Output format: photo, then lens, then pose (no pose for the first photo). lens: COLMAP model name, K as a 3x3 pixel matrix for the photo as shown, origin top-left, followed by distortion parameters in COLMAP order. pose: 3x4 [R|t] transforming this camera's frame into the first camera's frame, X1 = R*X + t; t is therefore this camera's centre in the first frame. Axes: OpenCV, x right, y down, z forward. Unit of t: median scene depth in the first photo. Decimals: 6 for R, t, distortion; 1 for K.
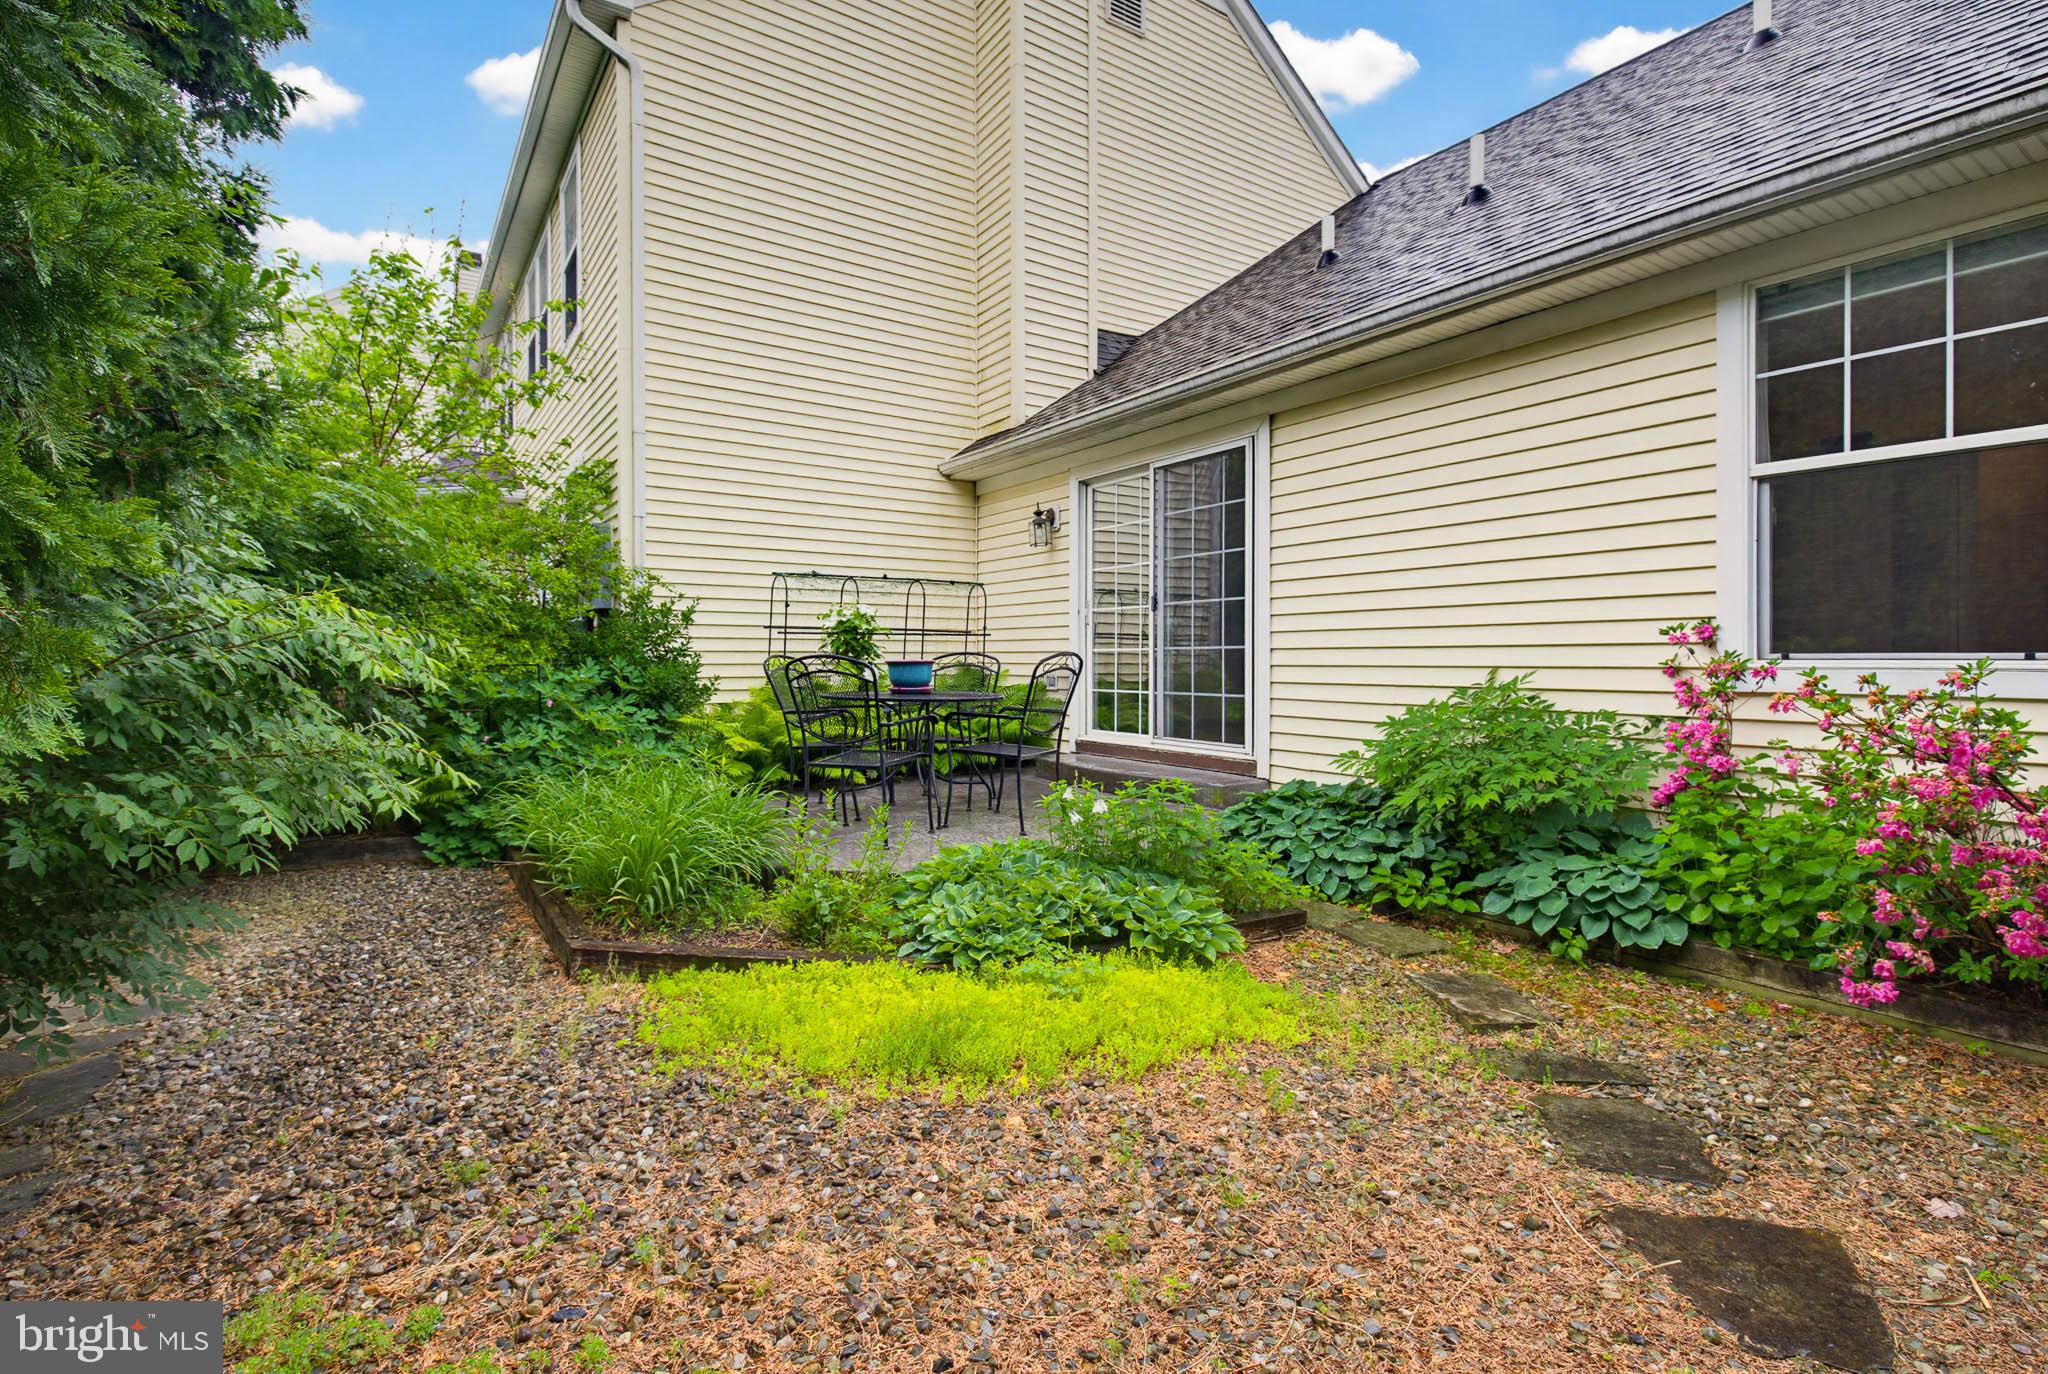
lens RADIAL K [[974.1, 0, 1022.6], [0, 974.1, 674.4], [0, 0, 1]] dist [0.017014, -0.000111]
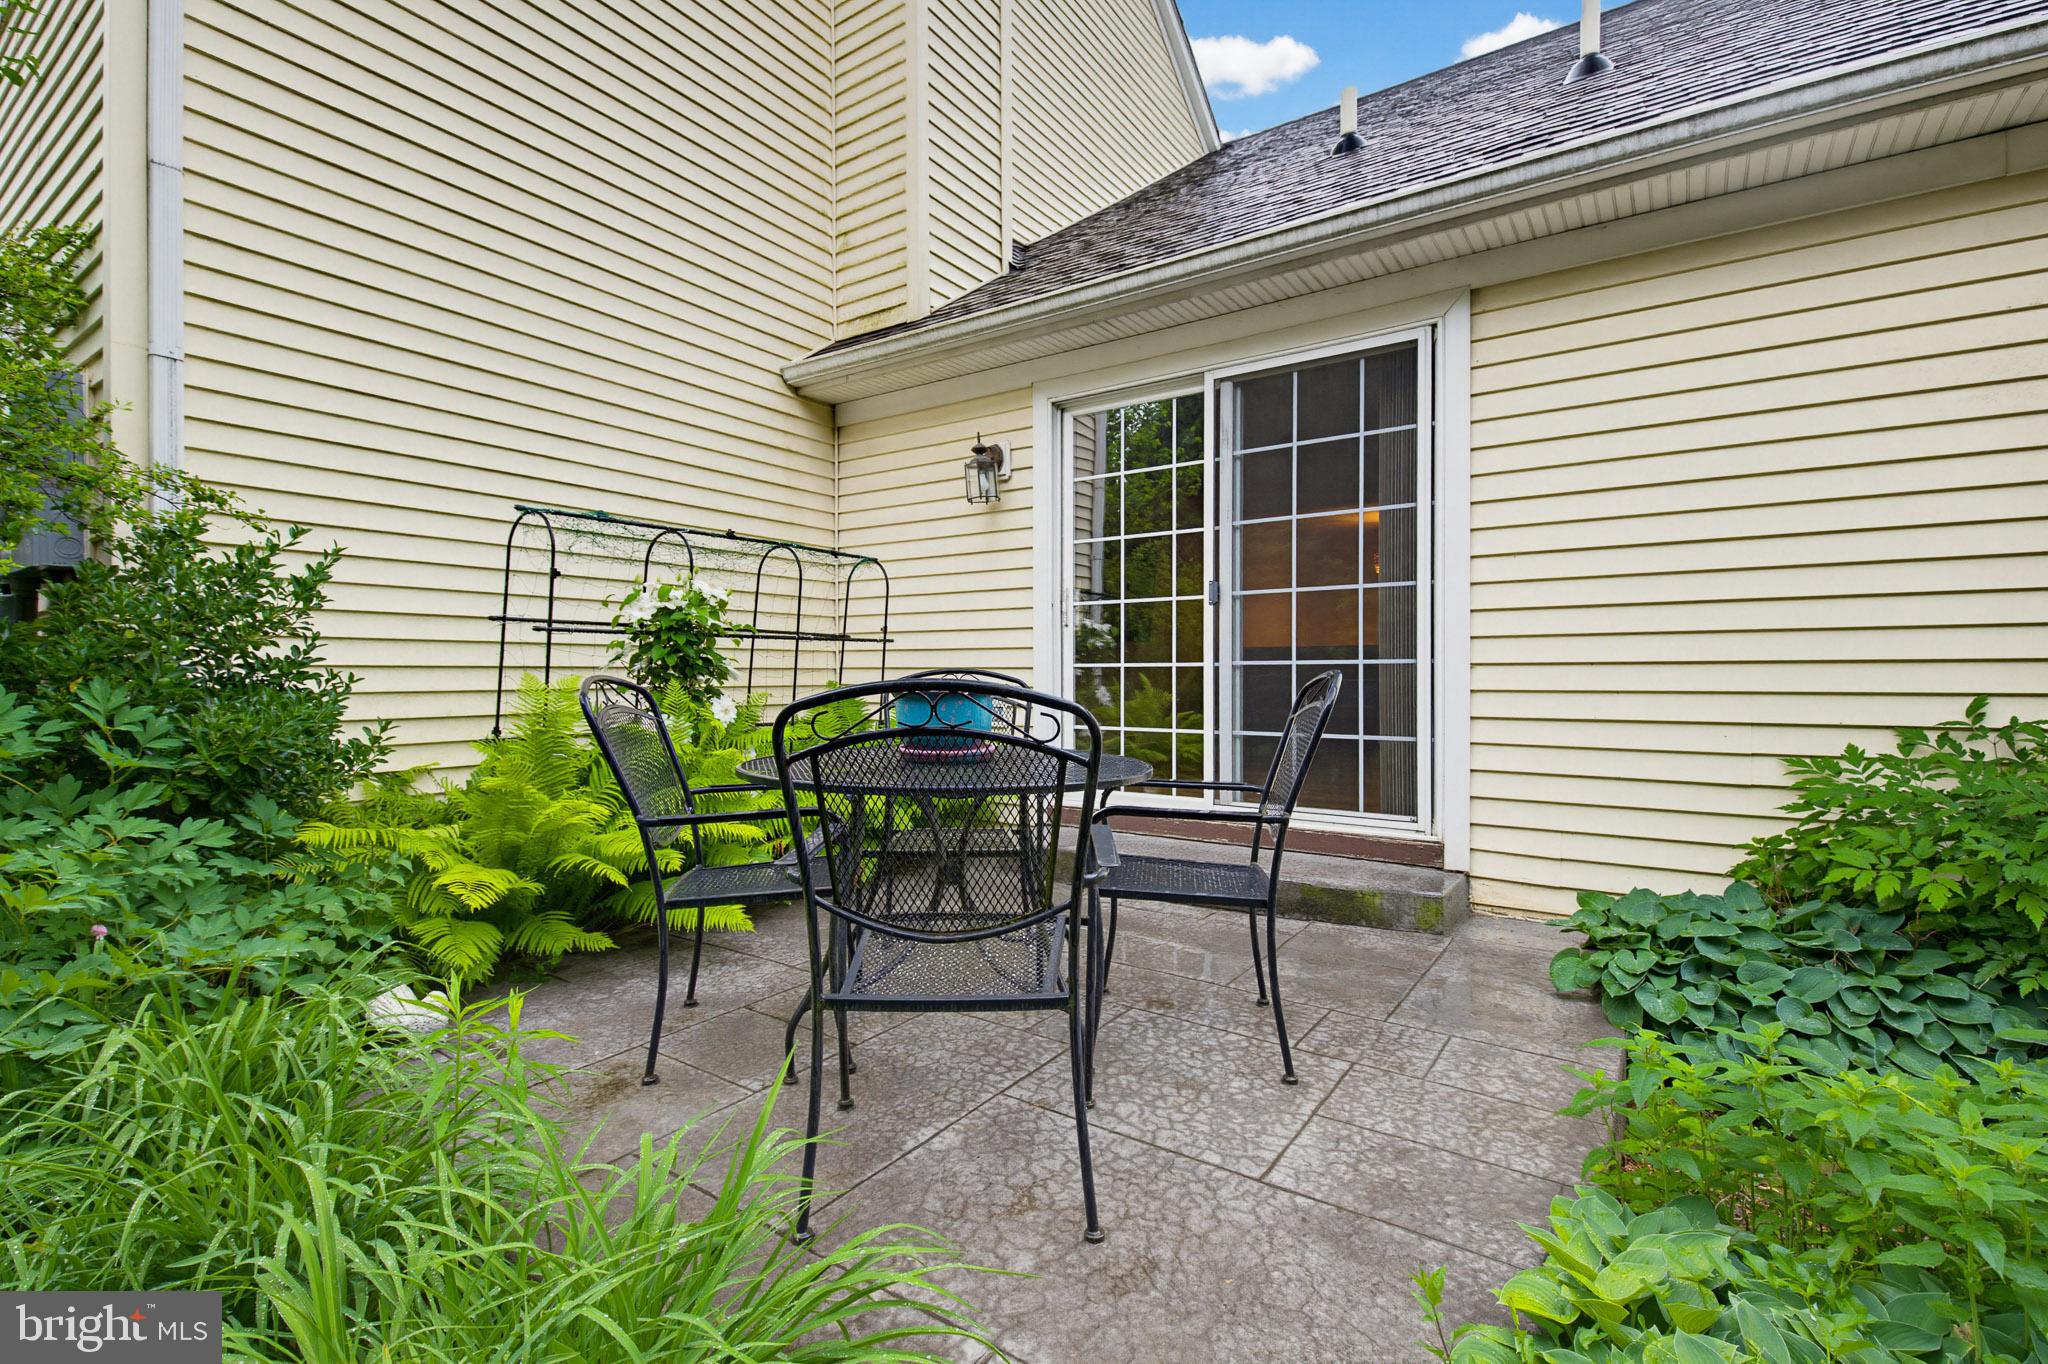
lens RADIAL K [[926.6, 0, 1059.2], [0, 926.6, 685.3], [0, 0, 1]] dist [0.015688, -0.009002]
pose [[0.923392, -0.007390, 0.383786, -0.191785], [0.008249, 0.999966, -0.000591, -0.012616], [-0.383769, 0.003711, 0.923422, 0.480160]]
